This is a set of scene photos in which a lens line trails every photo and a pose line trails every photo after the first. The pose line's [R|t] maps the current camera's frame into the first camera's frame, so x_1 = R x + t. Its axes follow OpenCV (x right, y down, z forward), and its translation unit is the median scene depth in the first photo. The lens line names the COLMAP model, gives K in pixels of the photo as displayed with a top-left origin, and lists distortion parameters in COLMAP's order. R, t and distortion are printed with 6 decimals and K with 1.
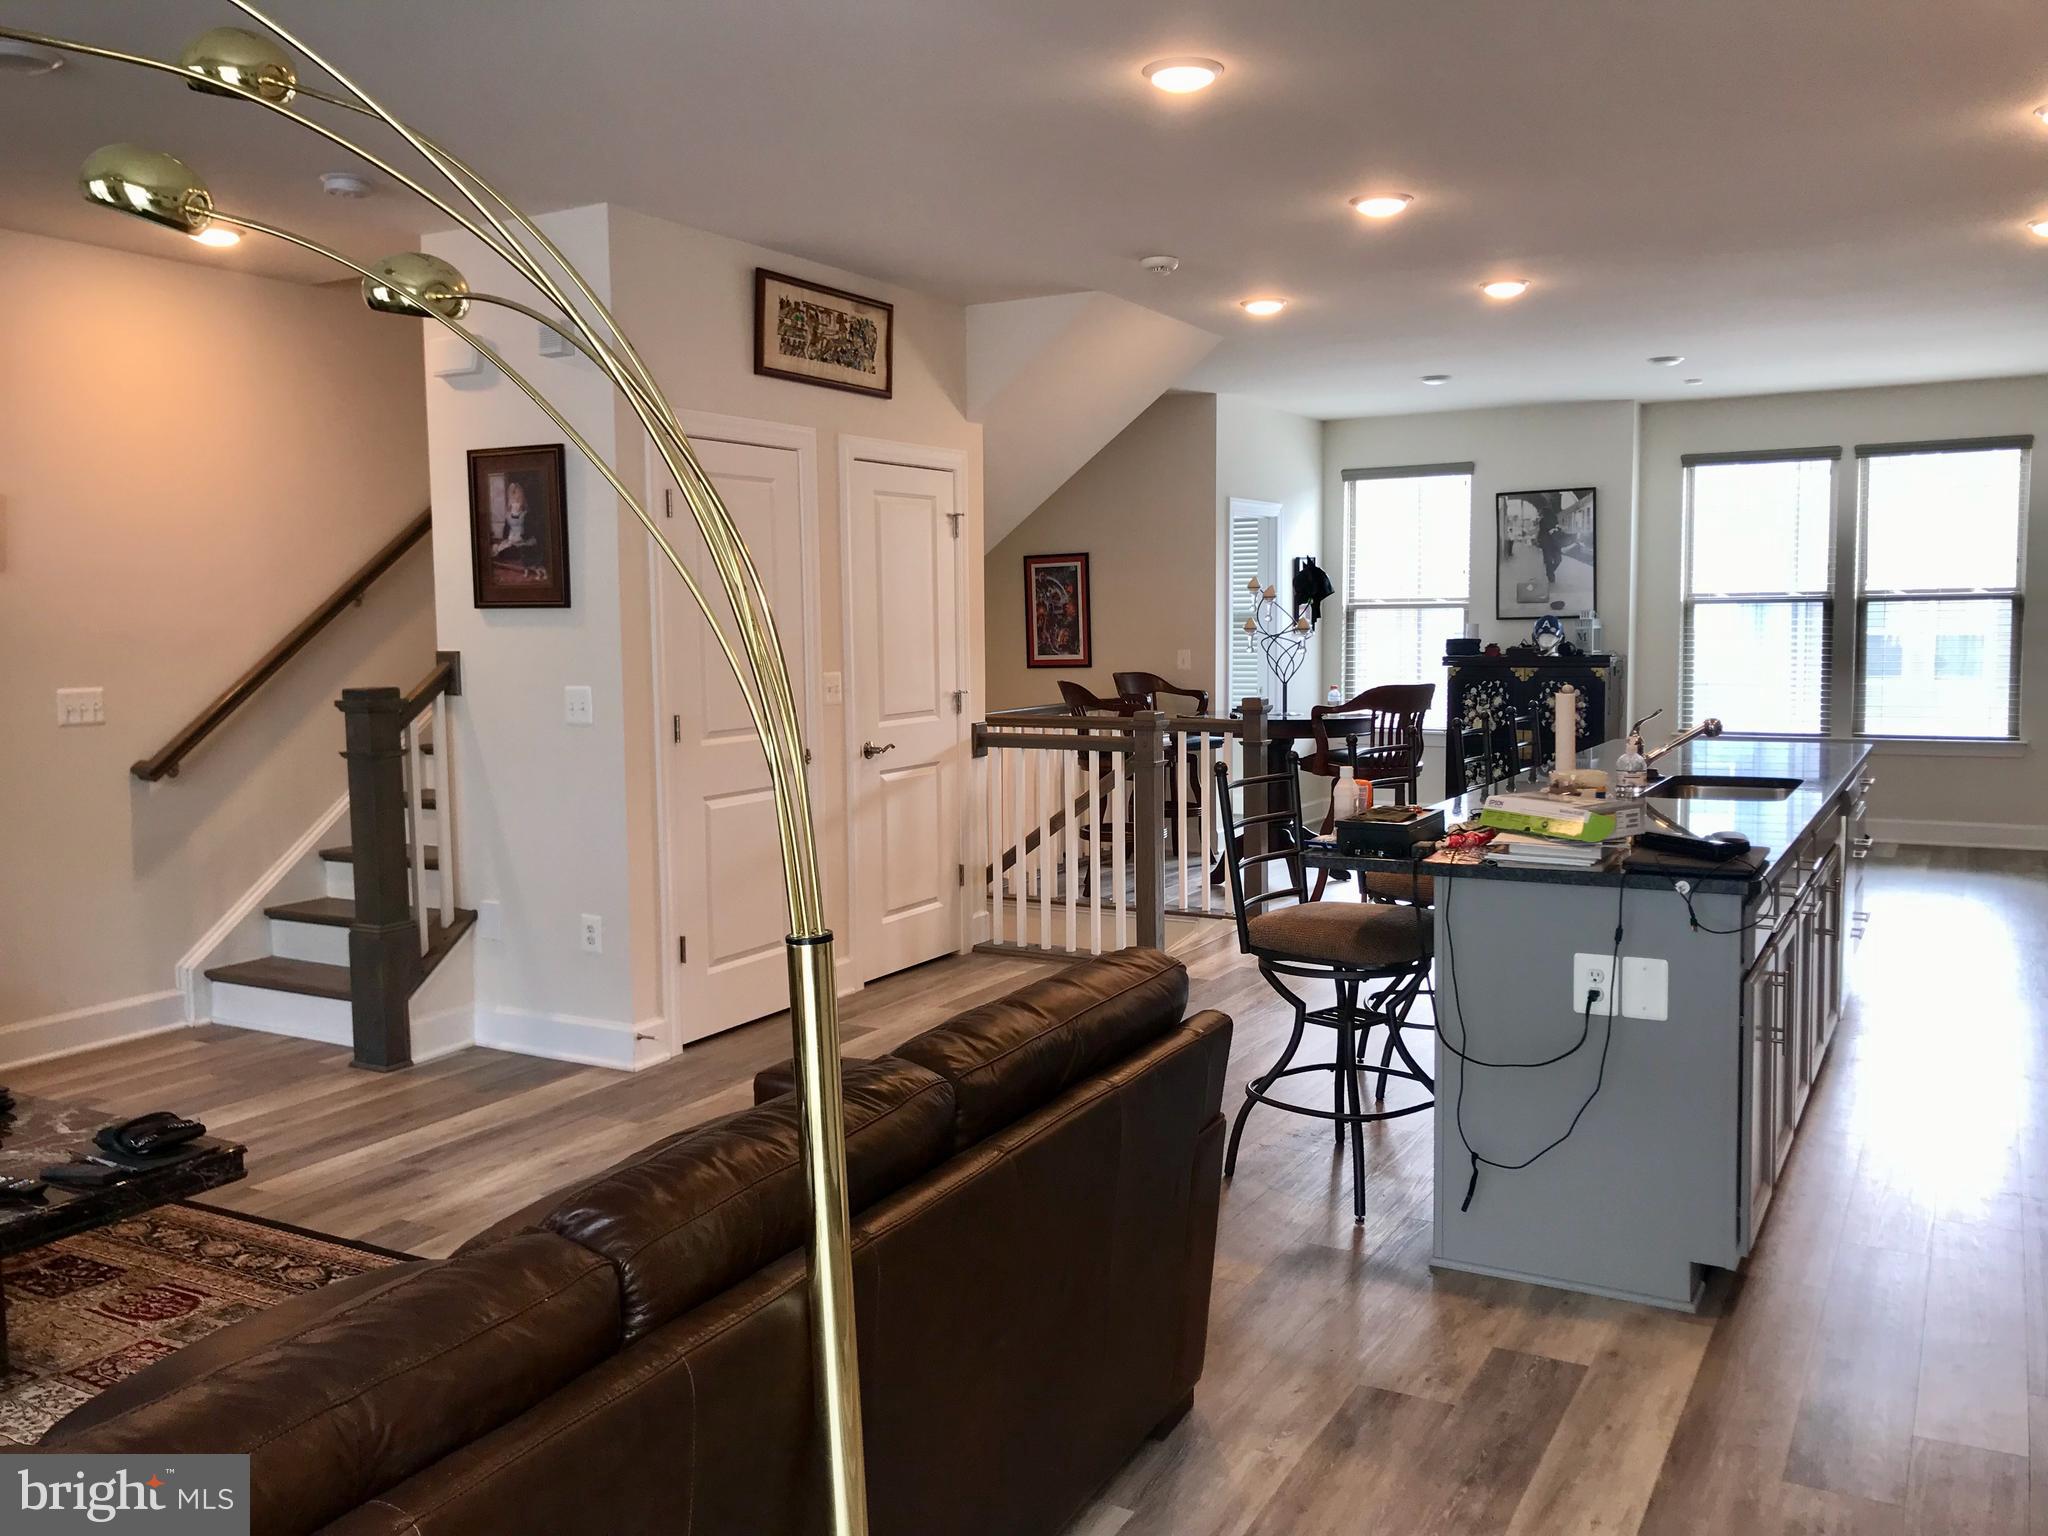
lens RADIAL K [[1680.1, 0, 1024.8], [0, 1680.1, 758.9], [0, 0, 1]] dist [0.005674, 0.017846]
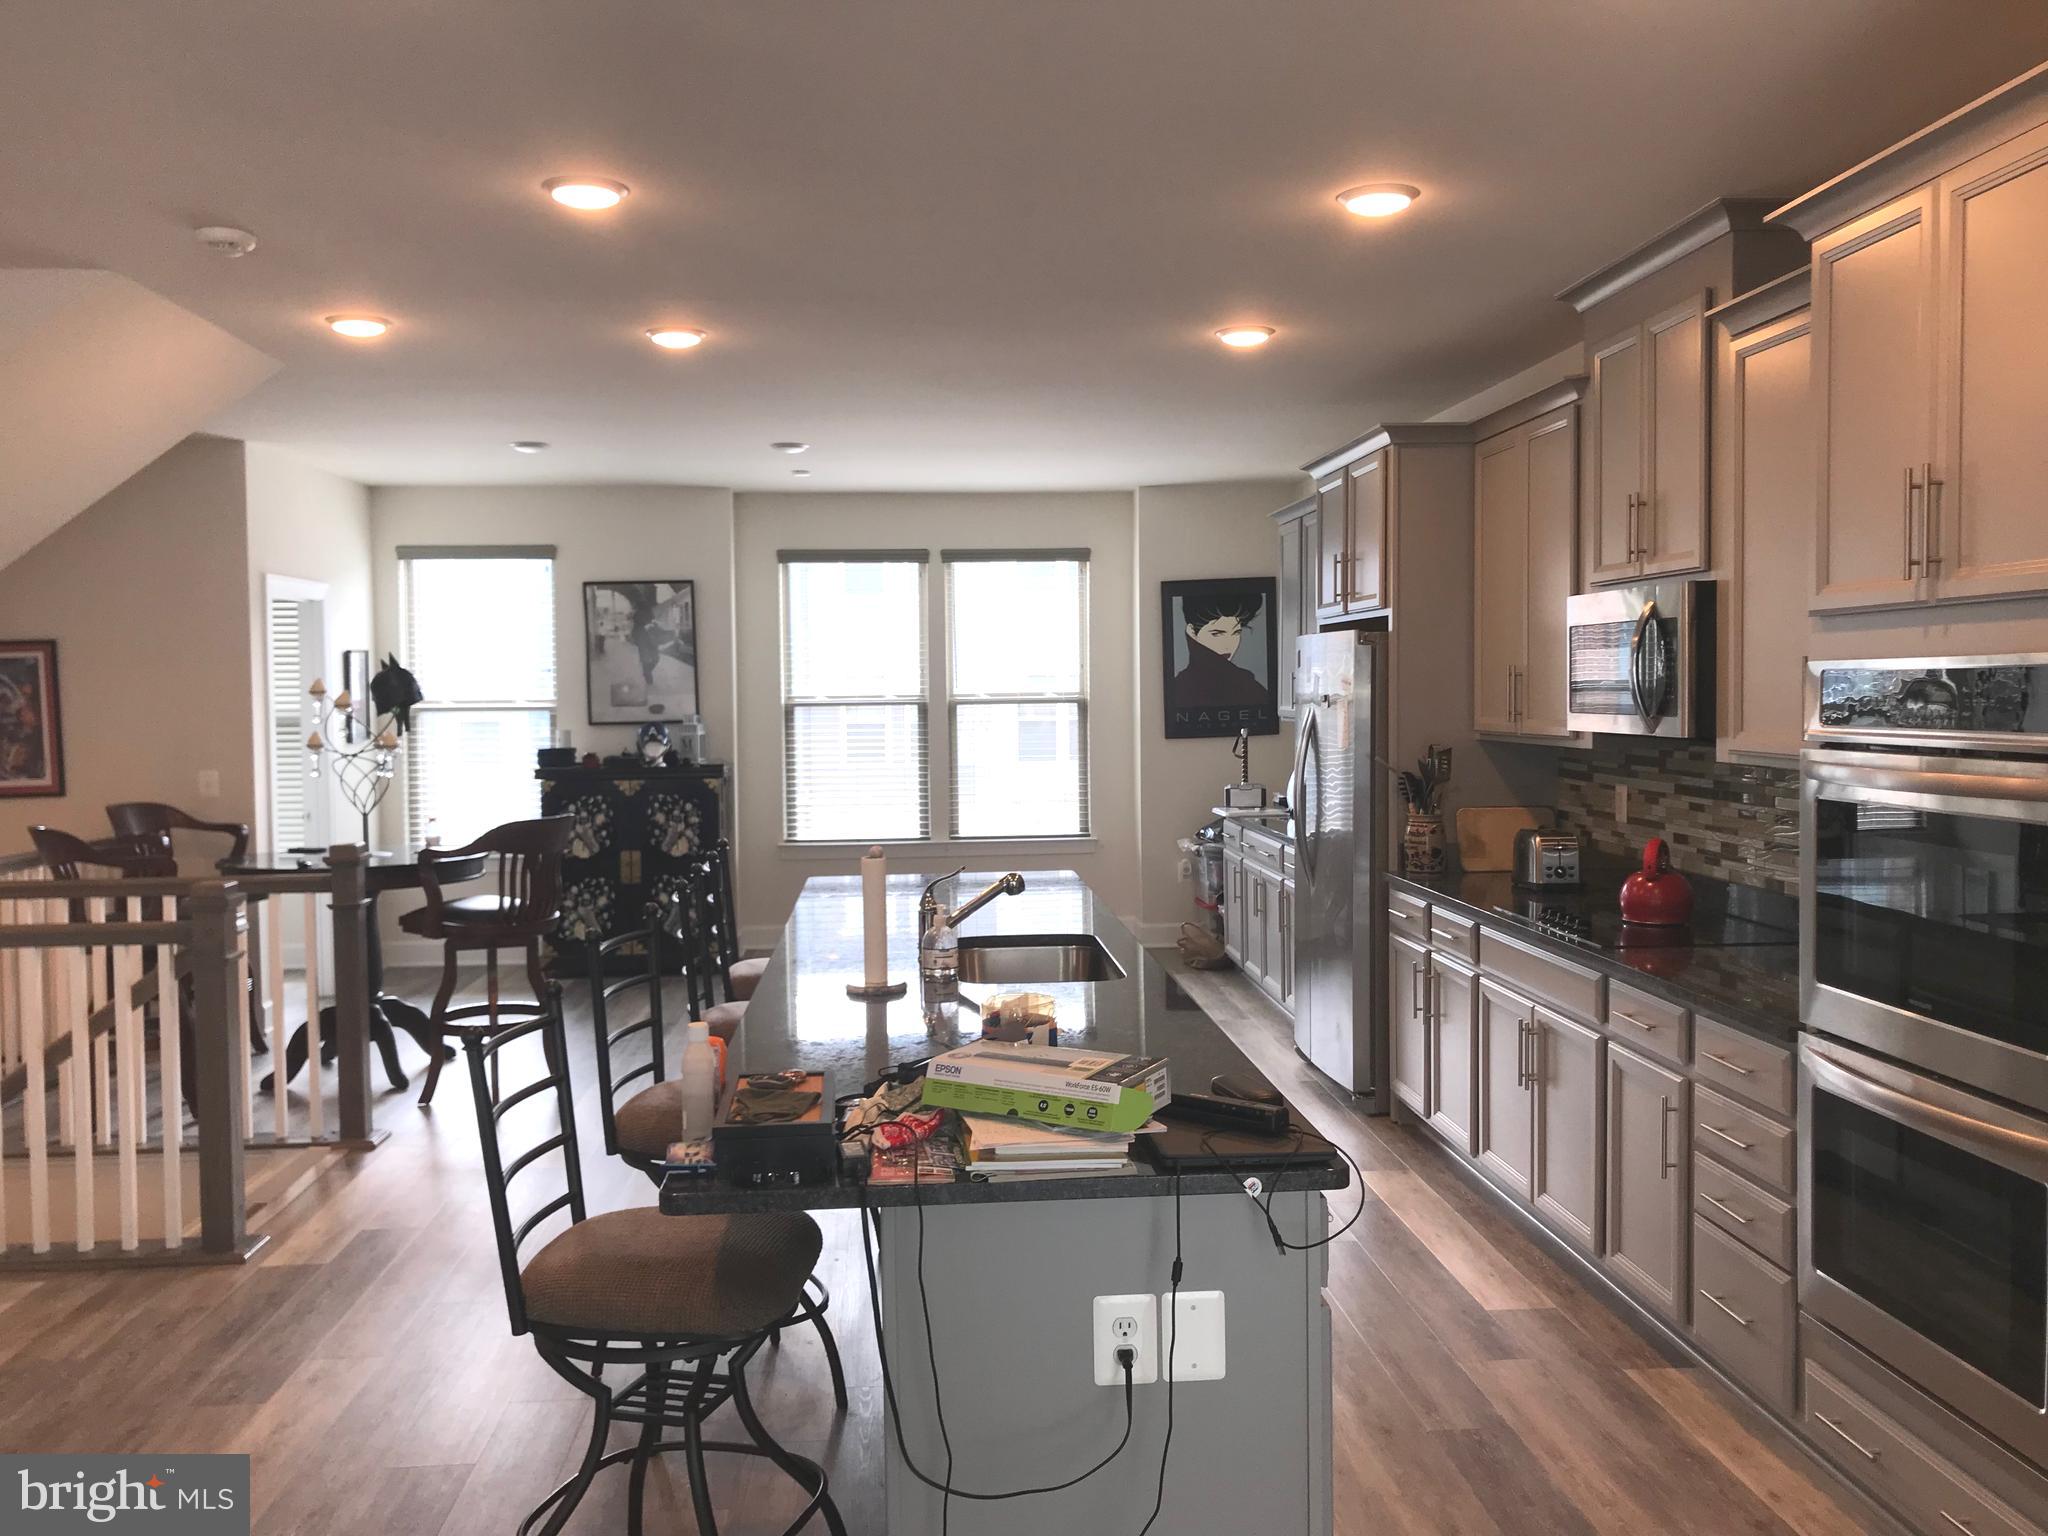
lens RADIAL K [[1680.1, 0, 1024.8], [0, 1680.1, 758.9], [0, 0, 1]] dist [0.005674, 0.017846]
pose [[0.830953, -0.019367, 0.556006, -0.021168], [0.046440, 0.998321, -0.034631, -0.025521], [-0.554401, 0.054598, 0.830457, 0.152865]]
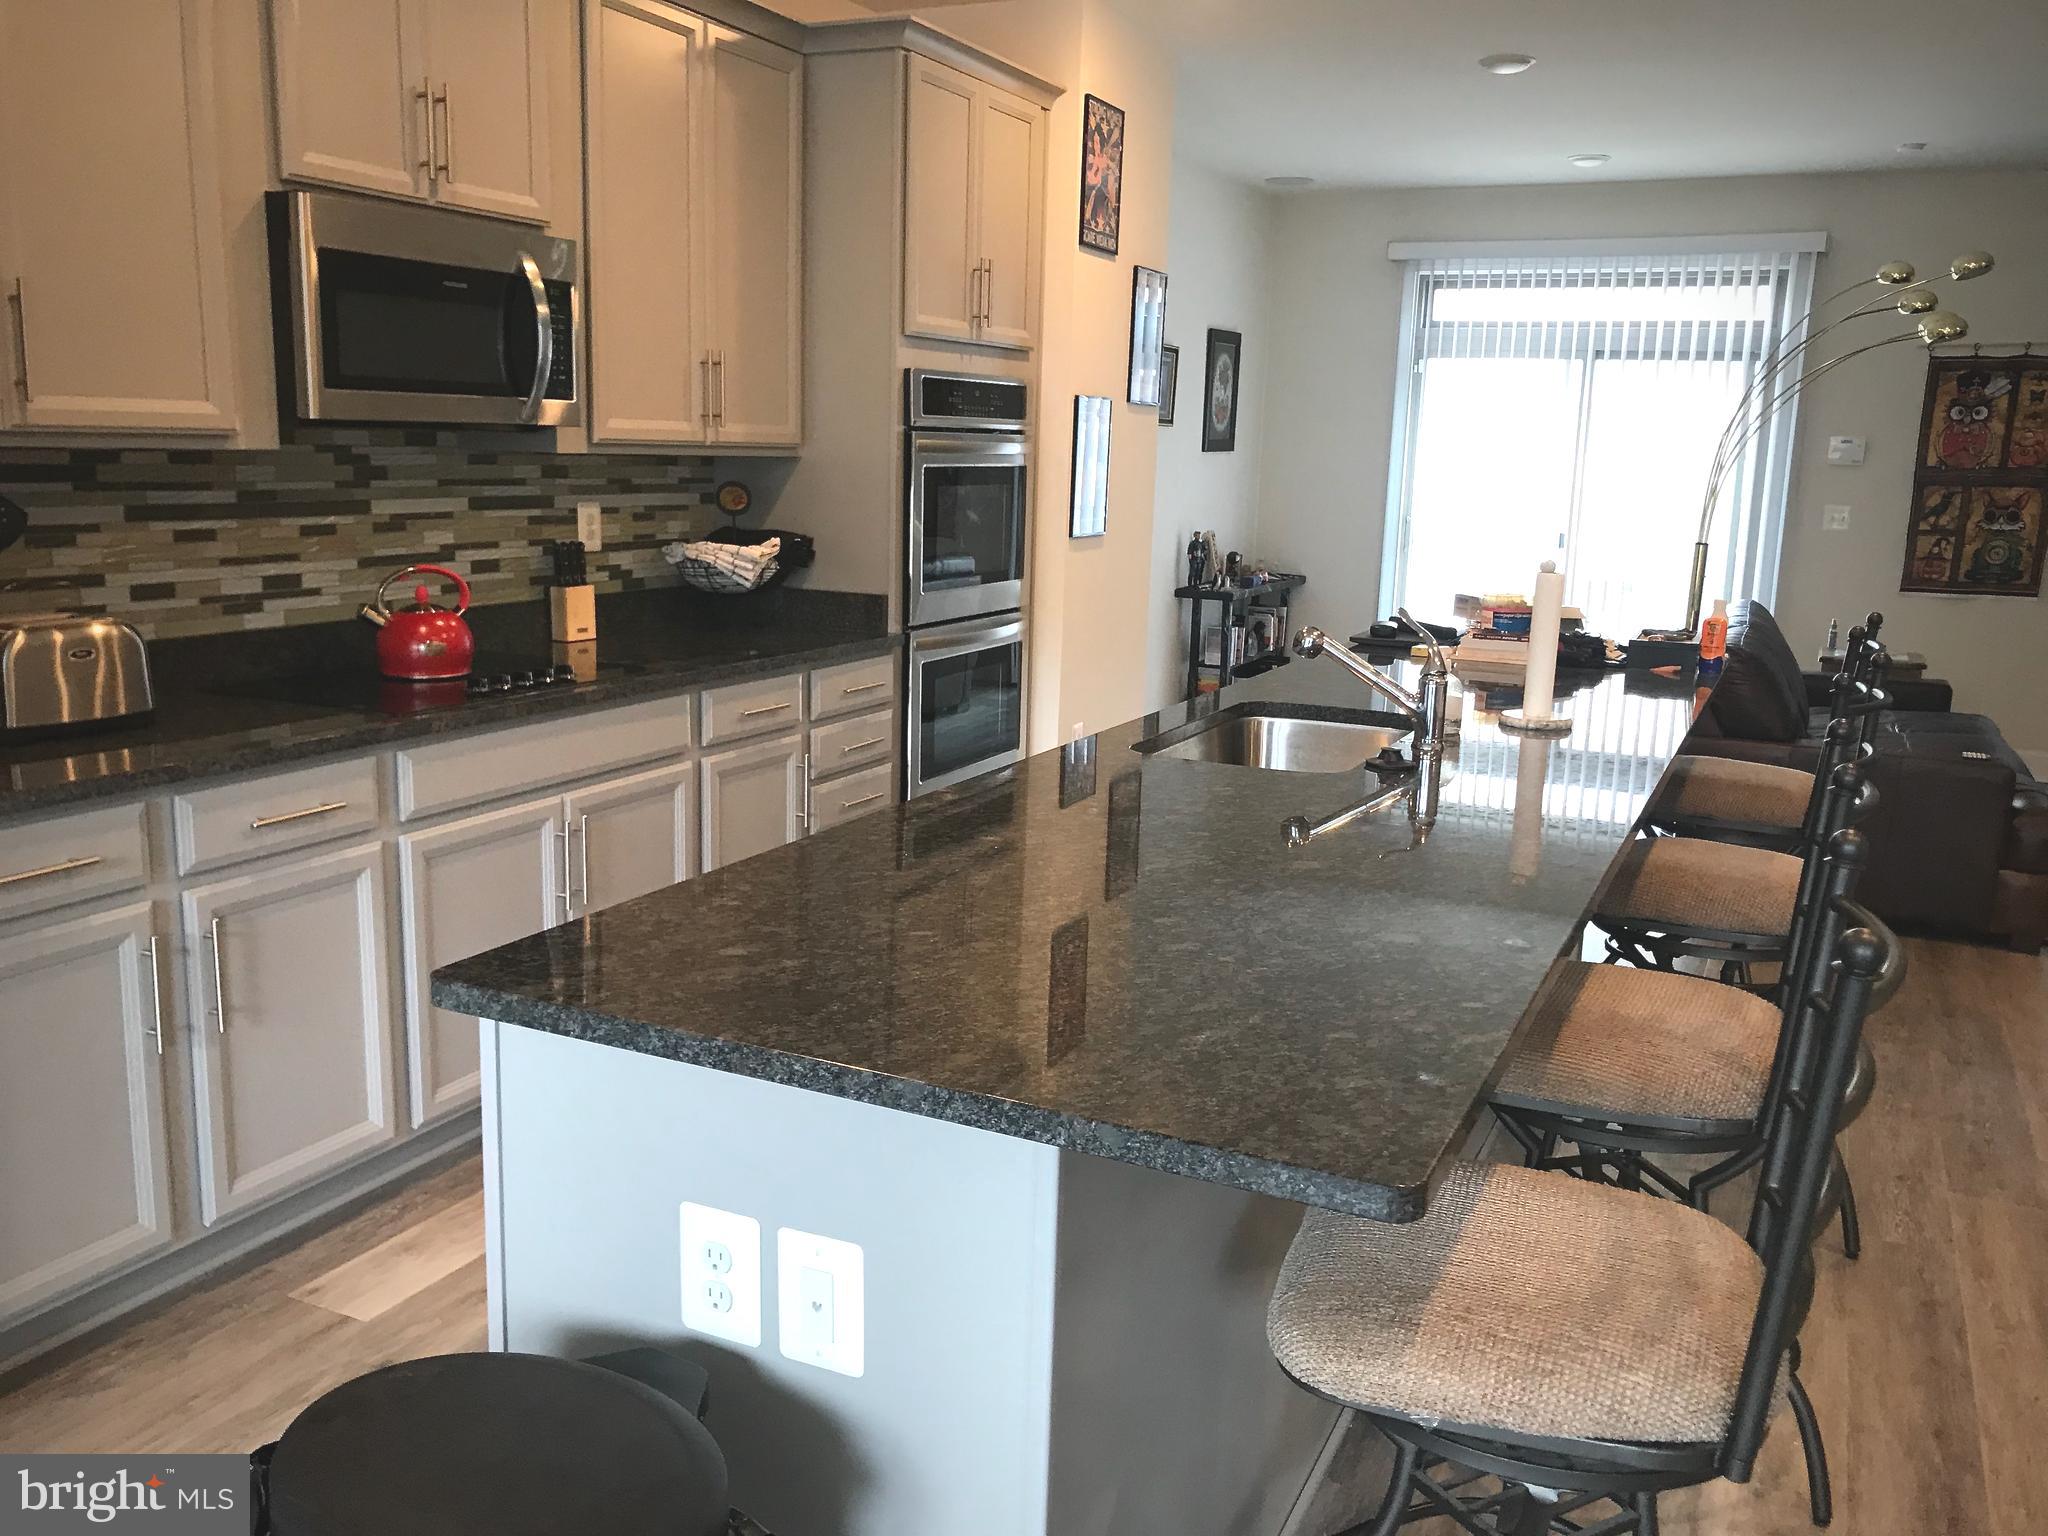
lens RADIAL K [[1680.1, 0, 1024.8], [0, 1680.1, 758.9], [0, 0, 1]] dist [0.005674, 0.017846]
pose [[-0.997654, -0.001322, -0.068451, 0.270843], [-0.019650, 0.963274, 0.267801, -0.067277], [0.065583, 0.268518, -0.961040, 0.775320]]
